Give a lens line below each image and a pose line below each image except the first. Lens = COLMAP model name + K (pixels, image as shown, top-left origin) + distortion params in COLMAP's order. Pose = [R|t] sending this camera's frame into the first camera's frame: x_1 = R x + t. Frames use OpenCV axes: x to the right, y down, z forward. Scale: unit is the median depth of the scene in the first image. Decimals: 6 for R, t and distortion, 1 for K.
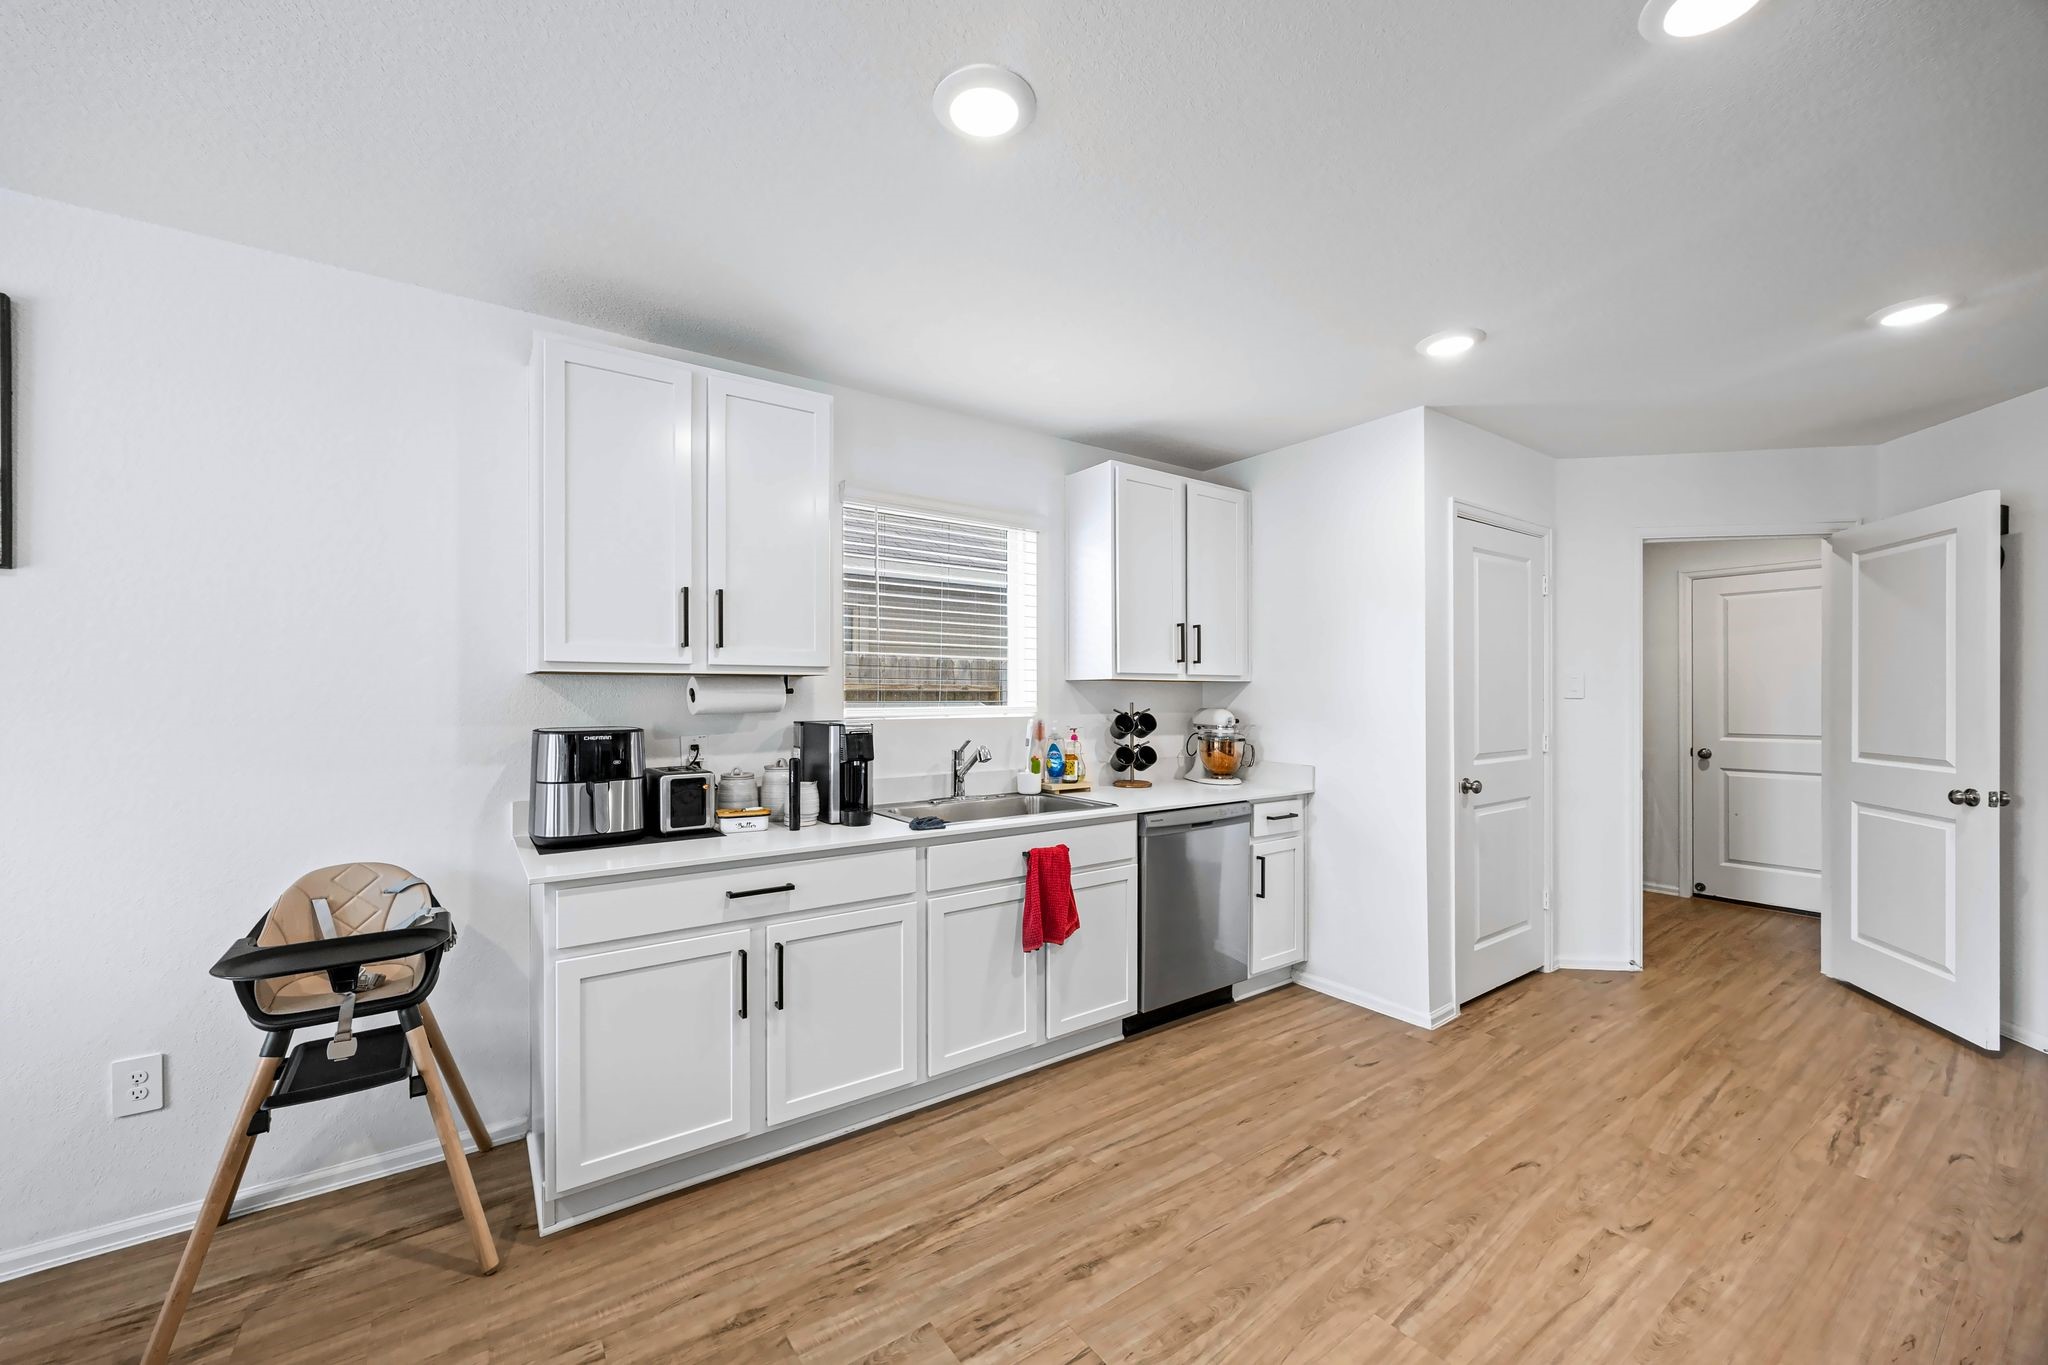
lens RADIAL K [[776.7, 0, 1017.6], [0, 776.7, 674.5], [0, 0, 1]] dist [-0.000039, -0.000147]
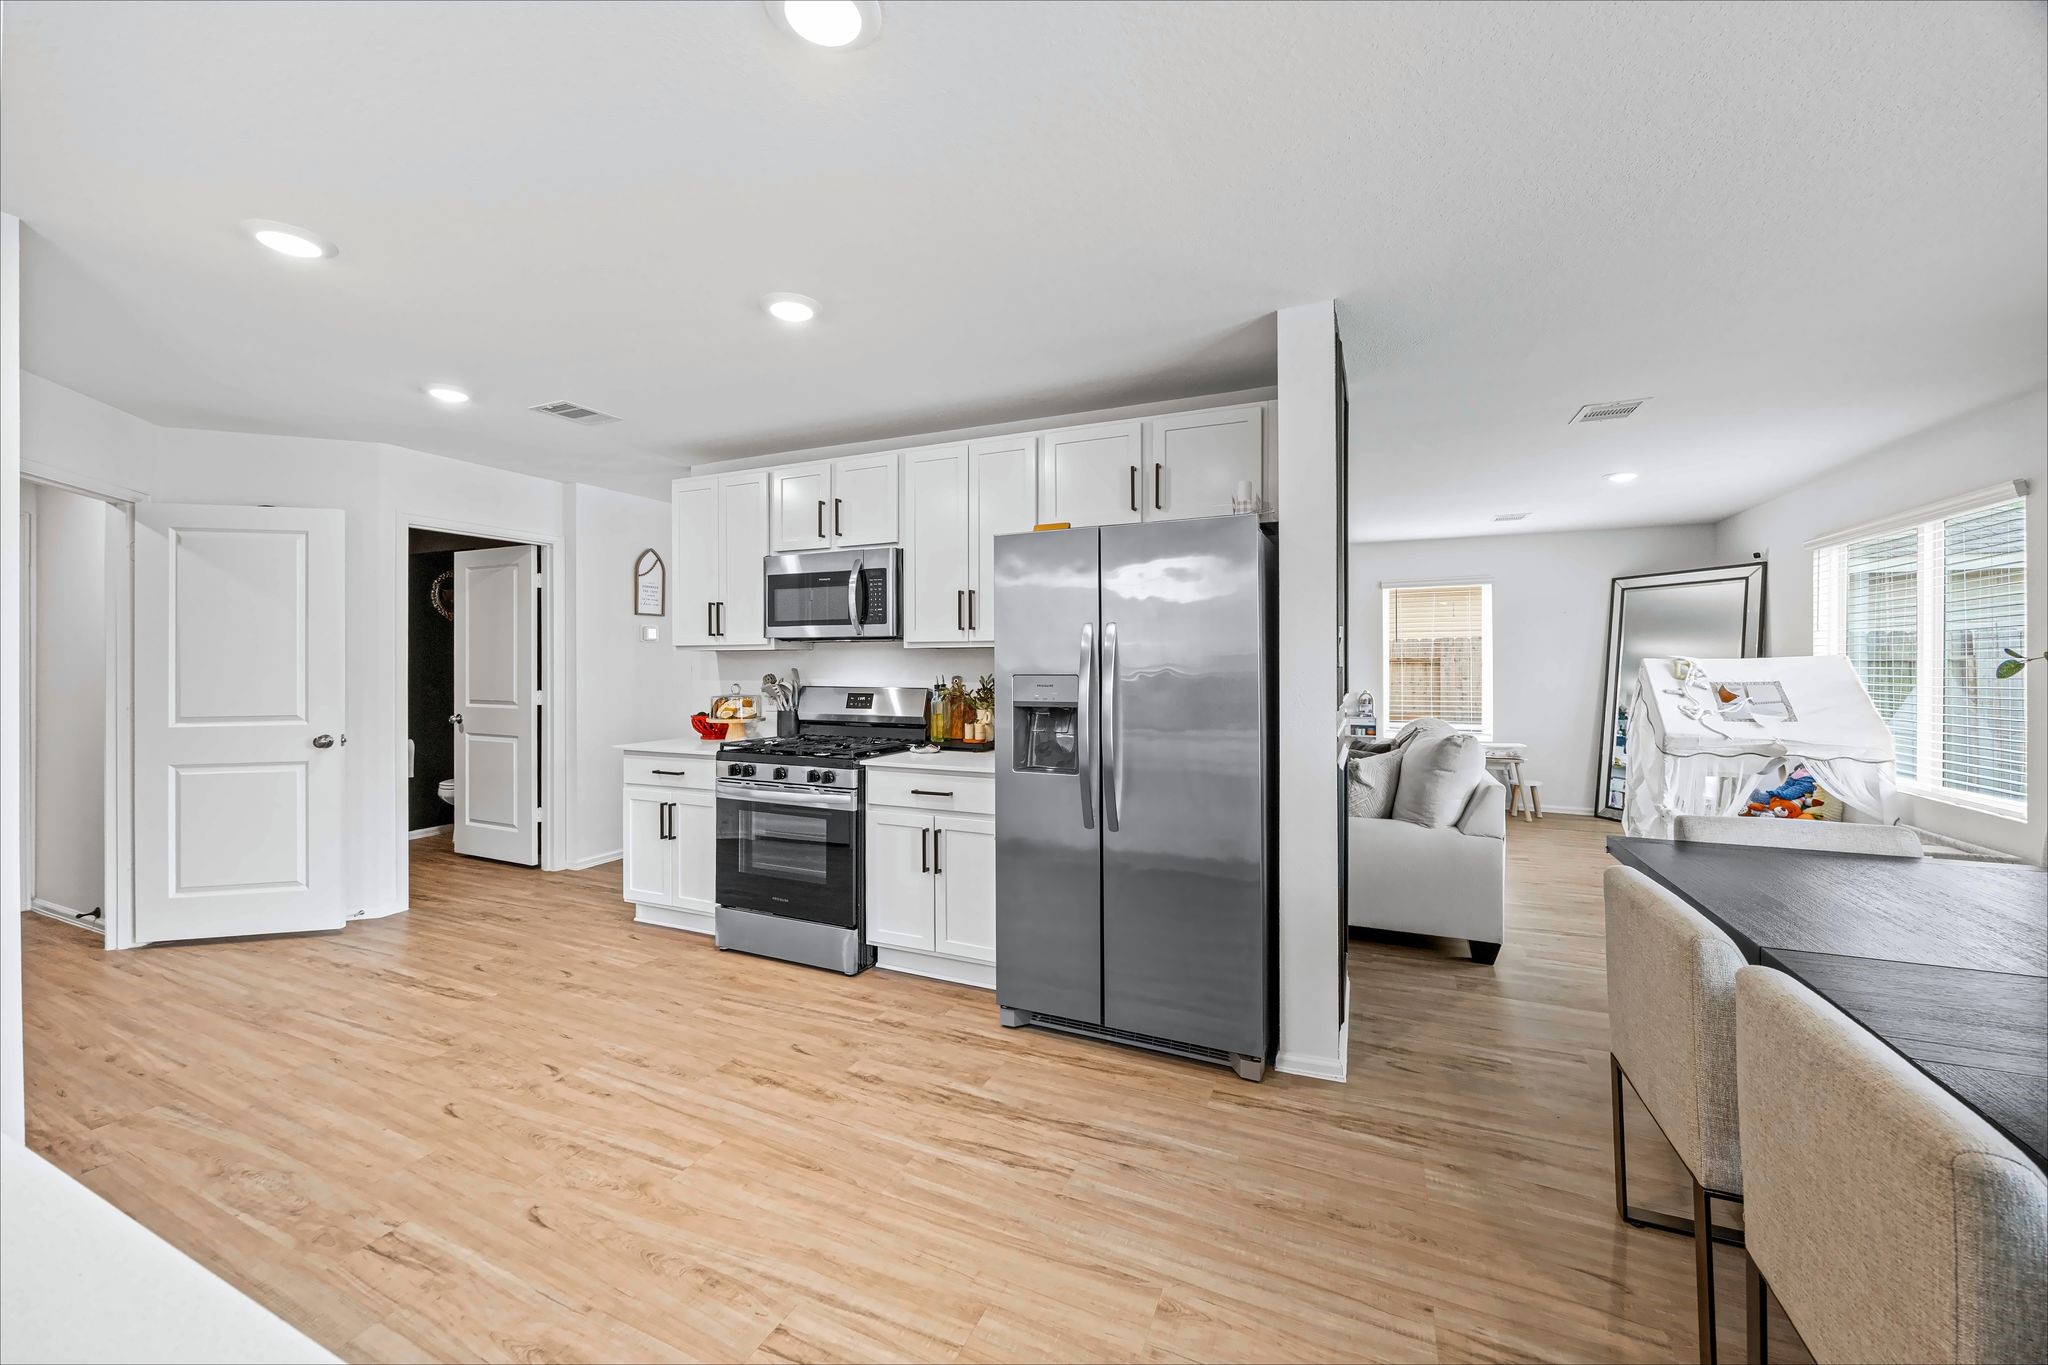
lens RADIAL K [[776.7, 0, 1017.6], [0, 776.7, 674.5], [0, 0, 1]] dist [-0.000039, -0.000147]
pose [[-0.492224, -0.013200, 0.870369, -0.585951], [-0.018164, 0.999823, 0.004890, 0.024893], [-0.870279, -0.013402, -0.492376, 0.805085]]
